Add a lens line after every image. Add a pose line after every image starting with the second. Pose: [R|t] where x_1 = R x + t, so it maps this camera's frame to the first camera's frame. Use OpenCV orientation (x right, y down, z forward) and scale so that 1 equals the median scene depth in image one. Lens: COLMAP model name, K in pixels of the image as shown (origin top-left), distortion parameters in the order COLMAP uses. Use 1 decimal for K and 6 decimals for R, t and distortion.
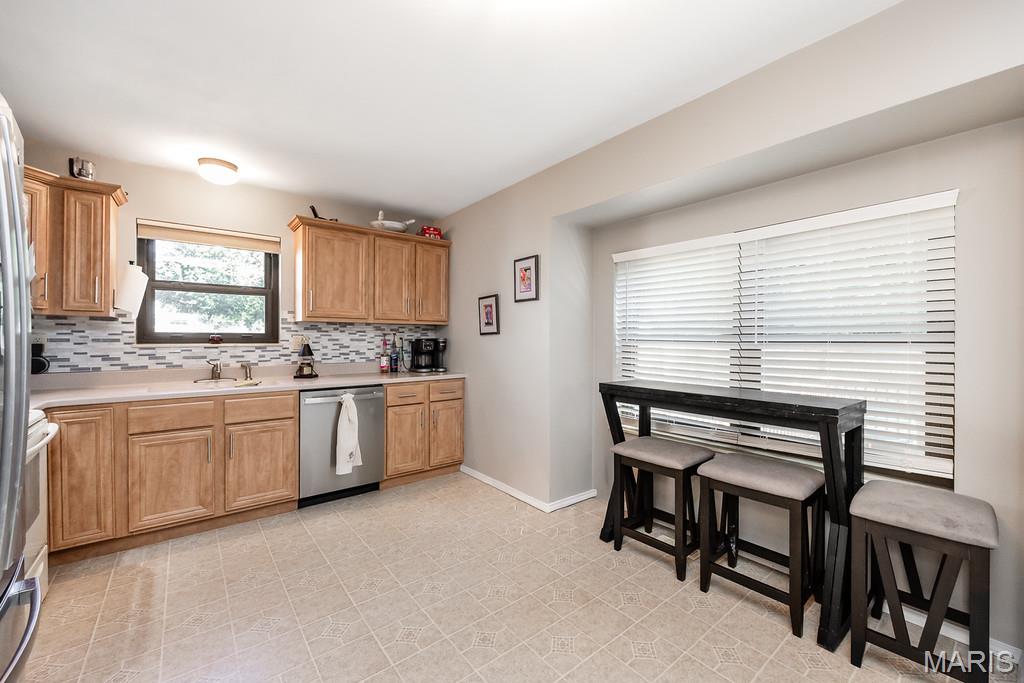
lens RADIAL K [[400.6, 0, 513.4], [0, 400.6, 339.4], [0, 0, 1]] dist [-0.004375, -0.000534]
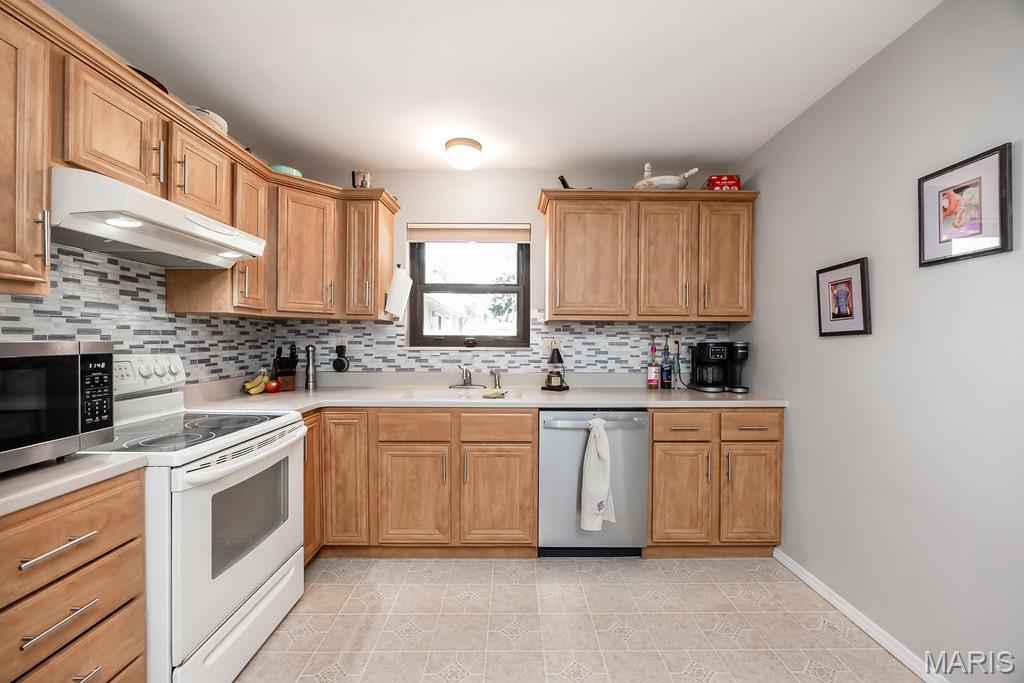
lens RADIAL K [[400.6, 0, 518.2], [0, 400.6, 343.3], [0, 0, 1]] dist [-0.004375, -0.000534]
pose [[0.789349, 0.005296, -0.613922, -0.081652], [-0.005142, 0.999985, 0.002015, -0.000376], [0.613923, 0.001566, 0.789364, 0.330263]]
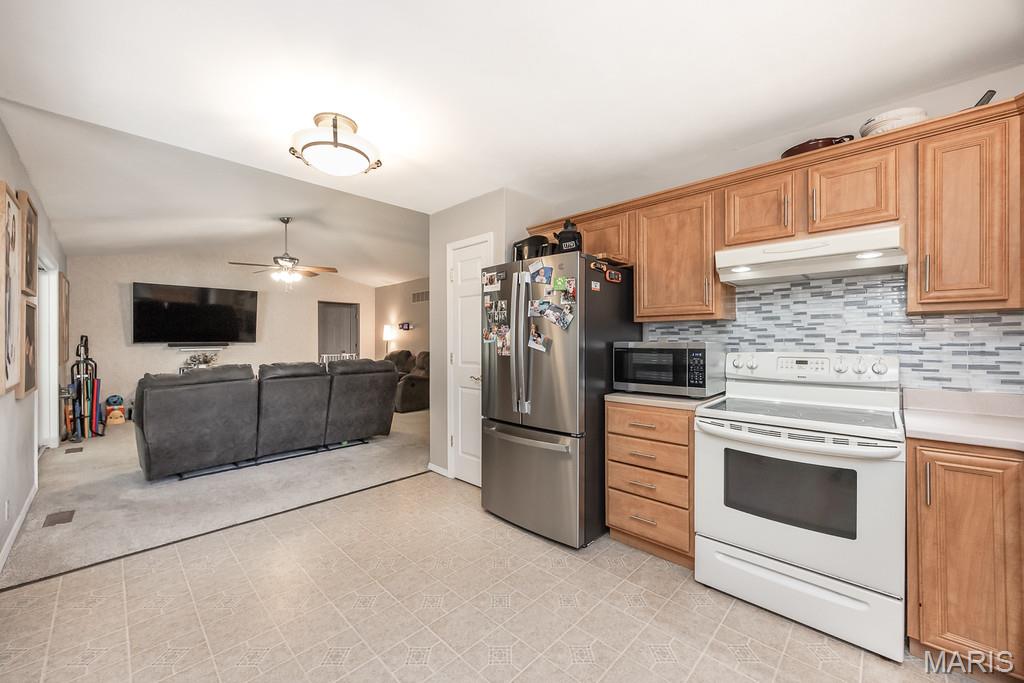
lens RADIAL K [[400.6, 0, 515.9], [0, 400.6, 338.2], [0, 0, 1]] dist [-0.004375, -0.000534]
pose [[-0.990475, -0.003051, -0.137658, -0.189717], [-0.003008, 0.999995, -0.000519, -0.005135], [0.137659, -0.000099, -0.990480, 1.040248]]
